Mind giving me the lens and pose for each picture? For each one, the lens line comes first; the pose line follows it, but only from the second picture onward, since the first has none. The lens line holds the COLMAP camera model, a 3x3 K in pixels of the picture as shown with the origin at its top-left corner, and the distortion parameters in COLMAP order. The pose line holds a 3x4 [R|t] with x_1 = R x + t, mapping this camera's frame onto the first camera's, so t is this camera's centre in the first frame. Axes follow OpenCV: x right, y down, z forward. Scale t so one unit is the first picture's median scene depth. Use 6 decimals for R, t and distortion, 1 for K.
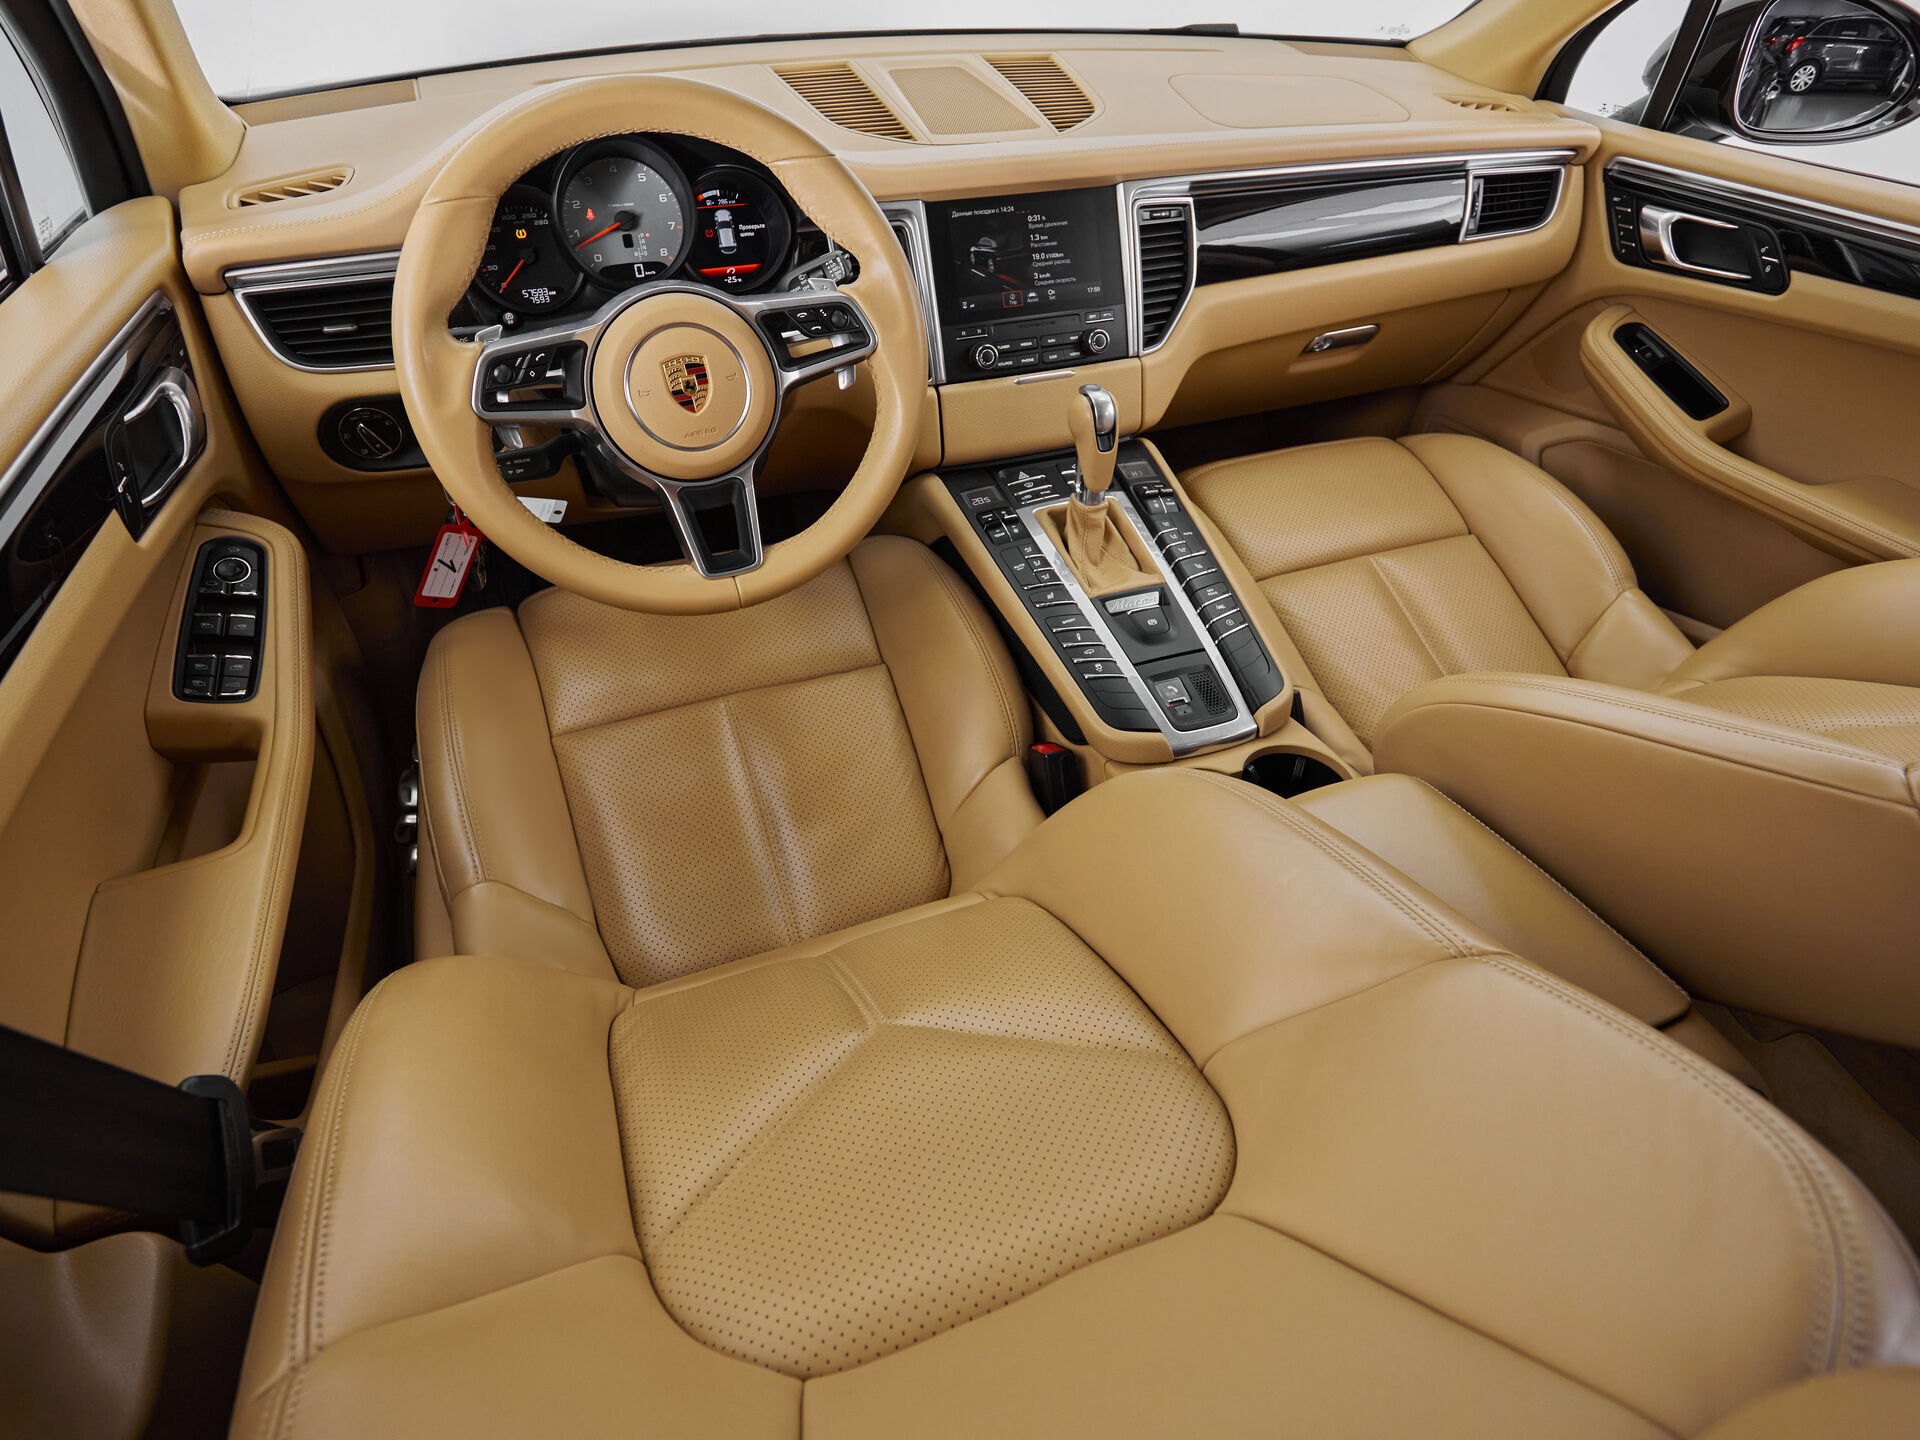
lens RADIAL K [[1069.1, 0, 973.4], [0, 1069.1, 728.9], [0, 0, 1]] dist [-0.000598, -0.001472]
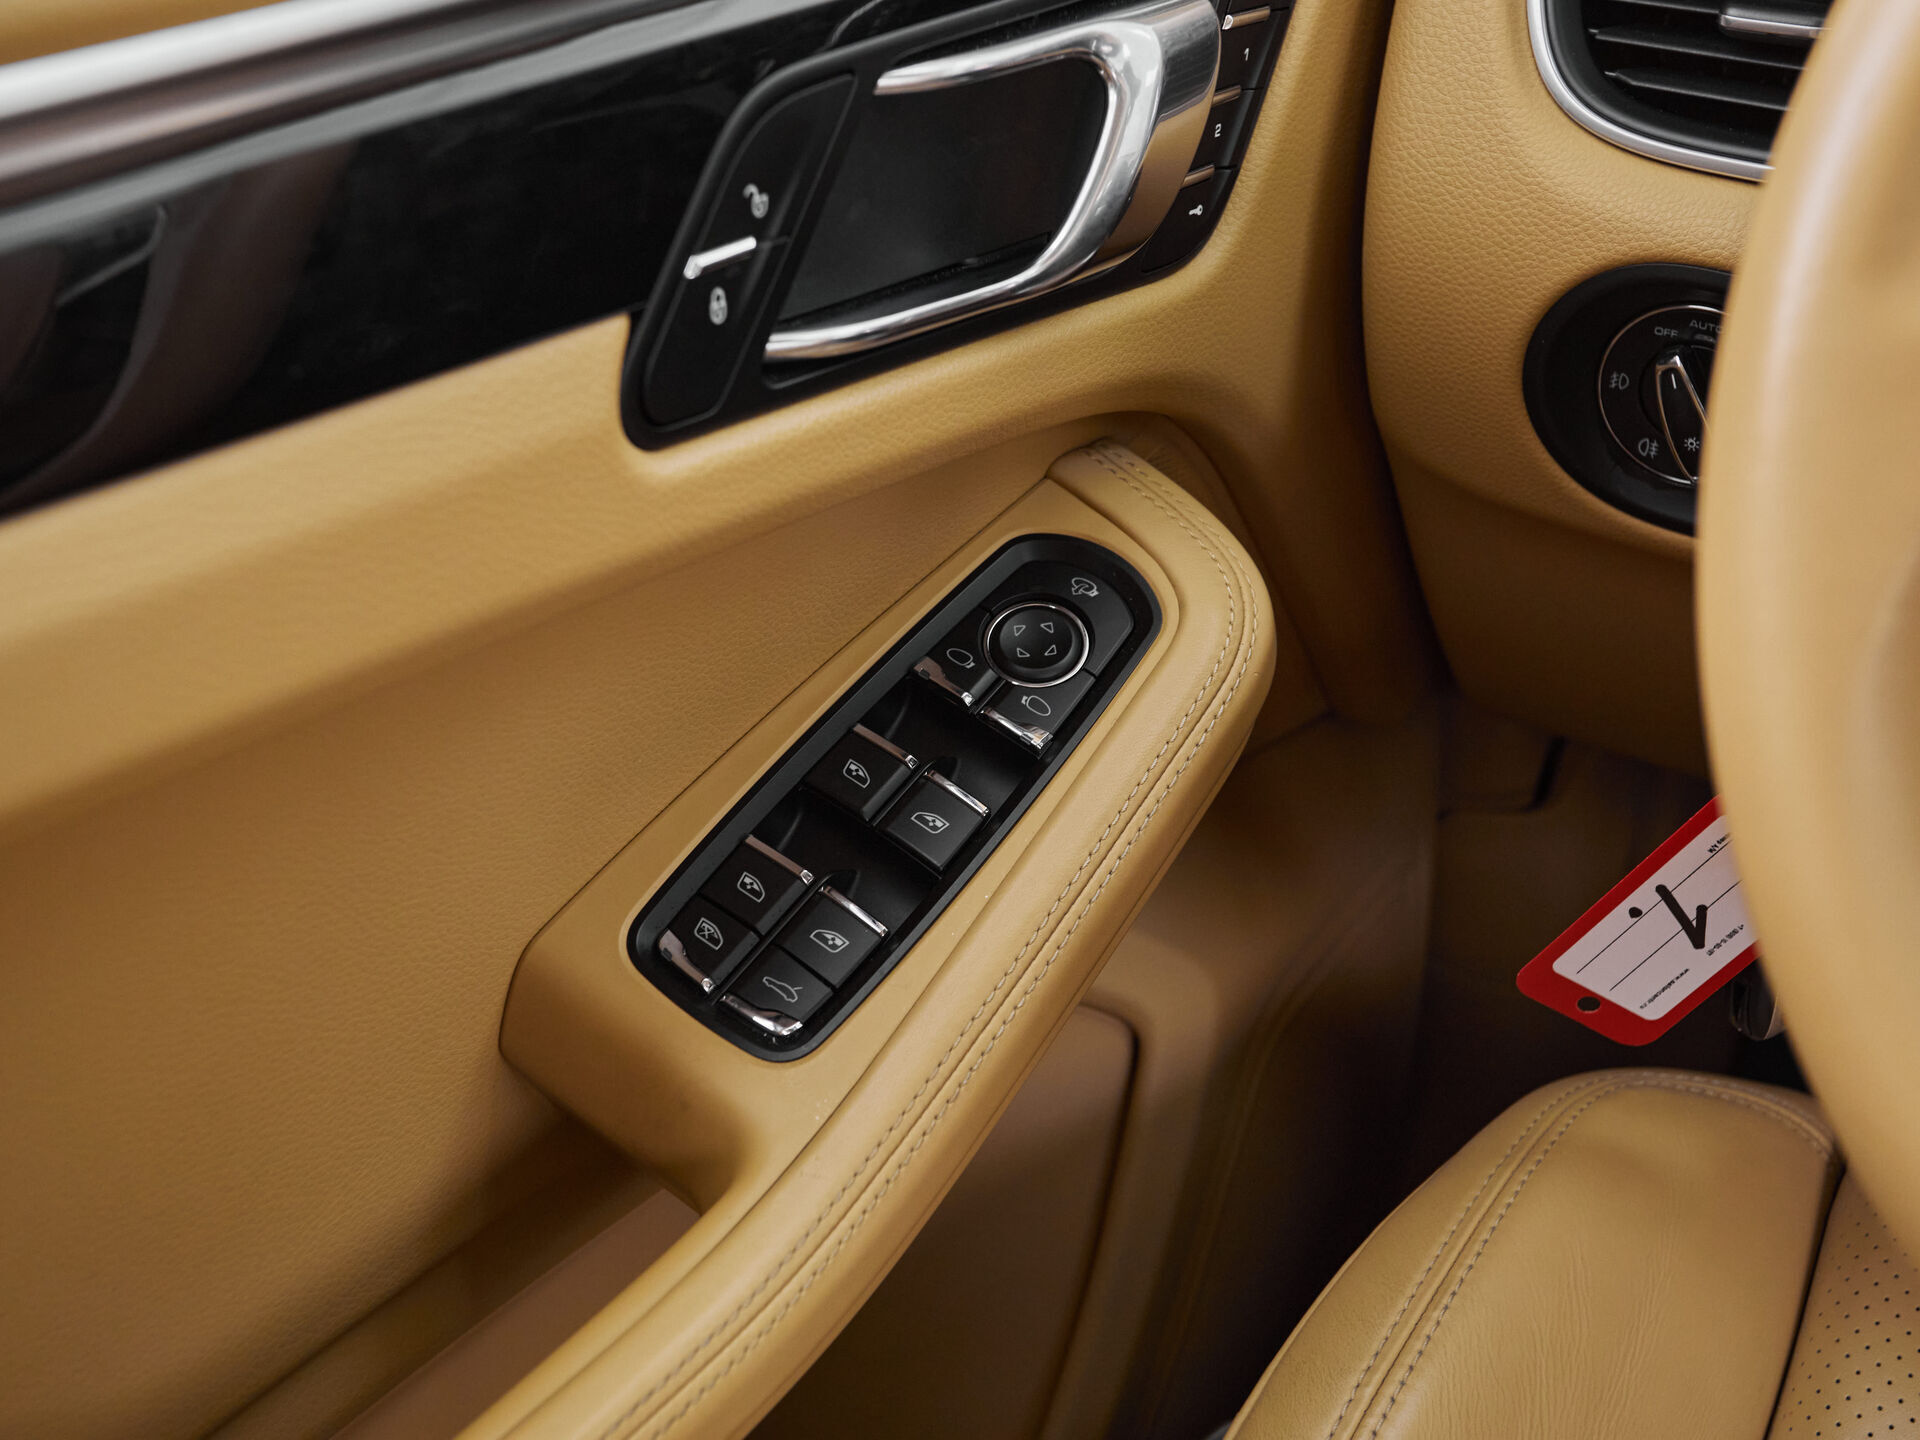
lens RADIAL K [[2467.6, 0, 910.0], [0, 2467.6, 697.6], [0, 0, 1]] dist [0.038828, 0.000000]
pose [[0.566068, 0.372456, -0.735421, -0.153429], [-0.508883, 0.859725, 0.043712, -0.115918], [0.648541, 0.349499, 0.676199, 0.399661]]
